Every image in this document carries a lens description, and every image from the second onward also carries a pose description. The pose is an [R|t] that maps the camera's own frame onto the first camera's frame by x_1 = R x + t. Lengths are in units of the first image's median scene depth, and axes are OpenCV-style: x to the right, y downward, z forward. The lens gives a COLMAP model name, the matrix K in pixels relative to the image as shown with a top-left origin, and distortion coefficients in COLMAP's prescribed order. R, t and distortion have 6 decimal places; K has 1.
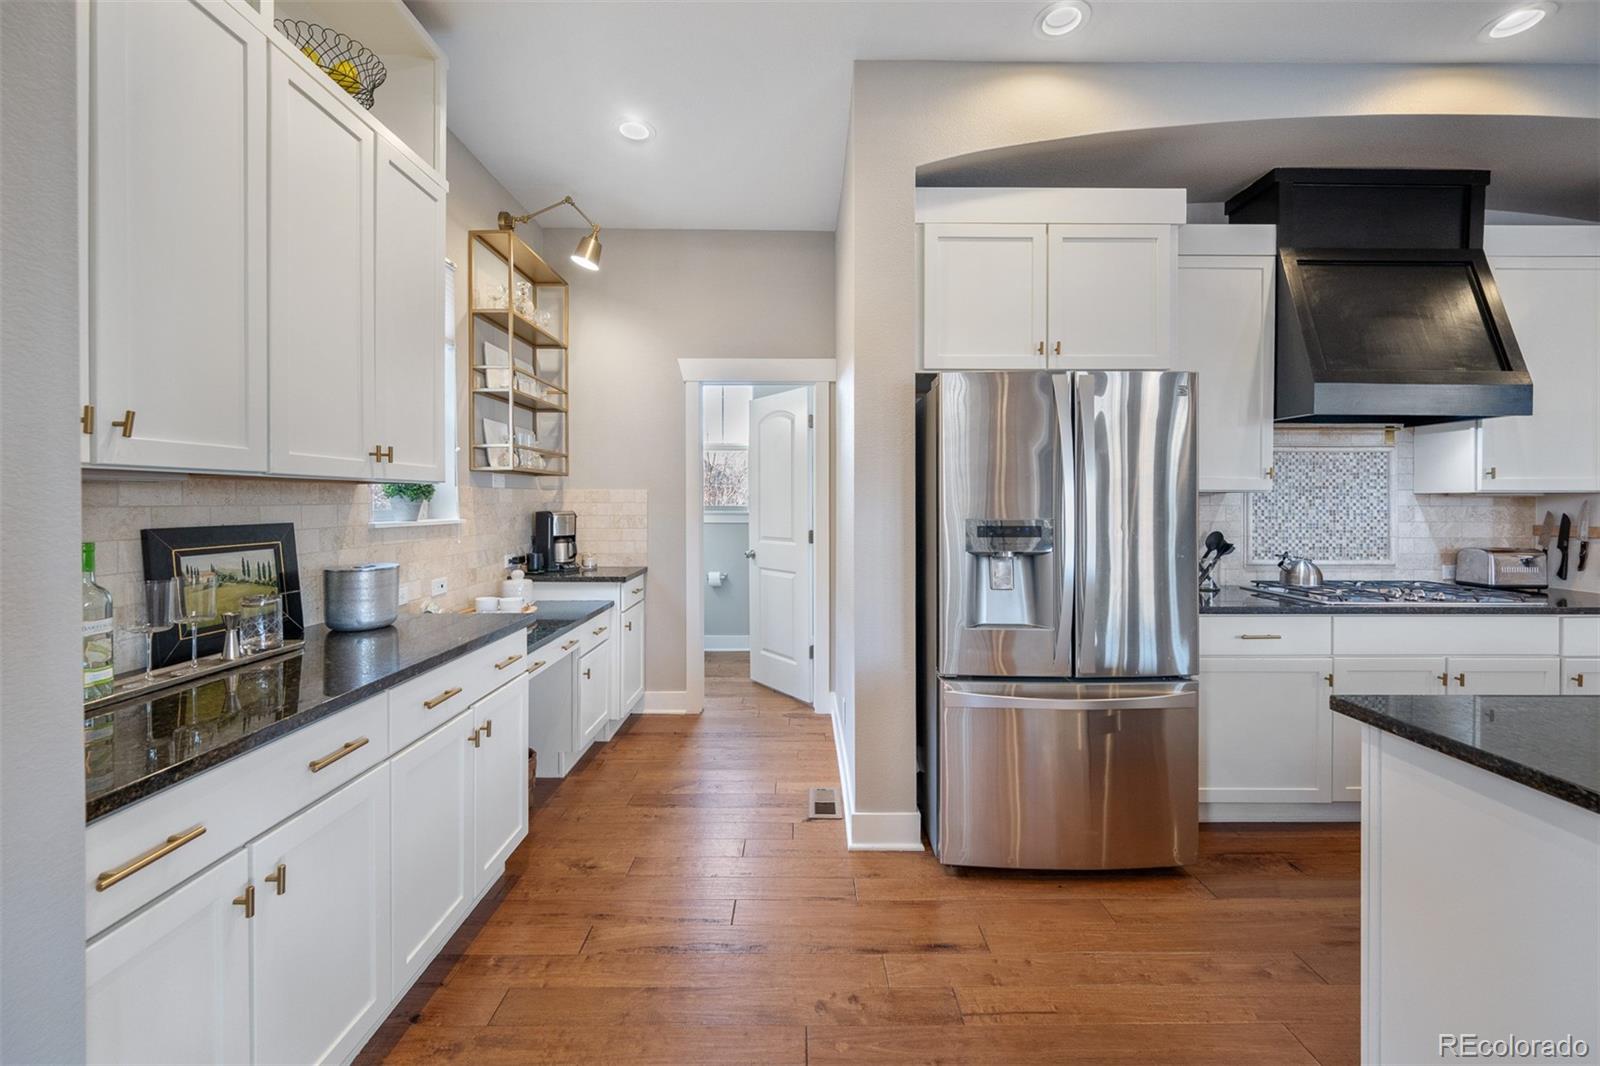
lens RADIAL K [[637.5, 0, 791.3], [0, 637.5, 503.8], [0, 0, 1]] dist [-0.004637, 0.001262]
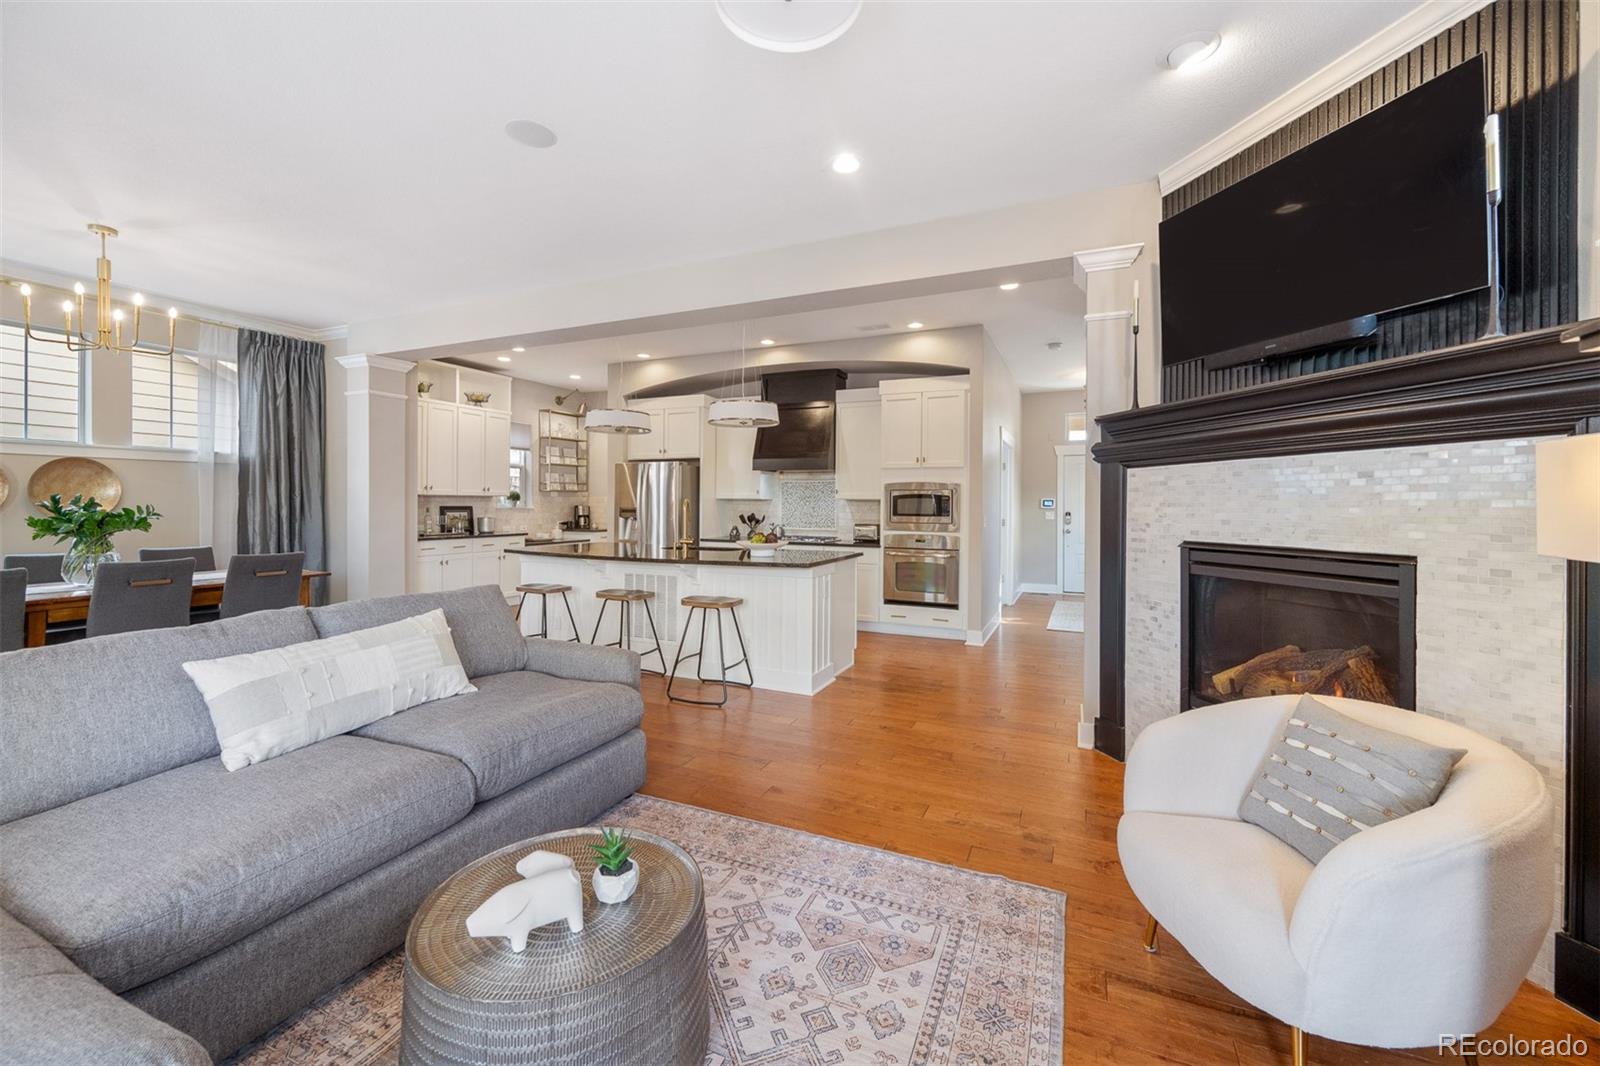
lens RADIAL K [[637.5, 0, 795.4], [0, 637.5, 503.1], [0, 0, 1]] dist [-0.004637, 0.001262]
pose [[0.909372, 0.005754, -0.415943, 1.825134], [-0.008926, 0.999944, -0.005680, 0.010202], [0.415887, 0.008878, 0.909373, -1.209846]]
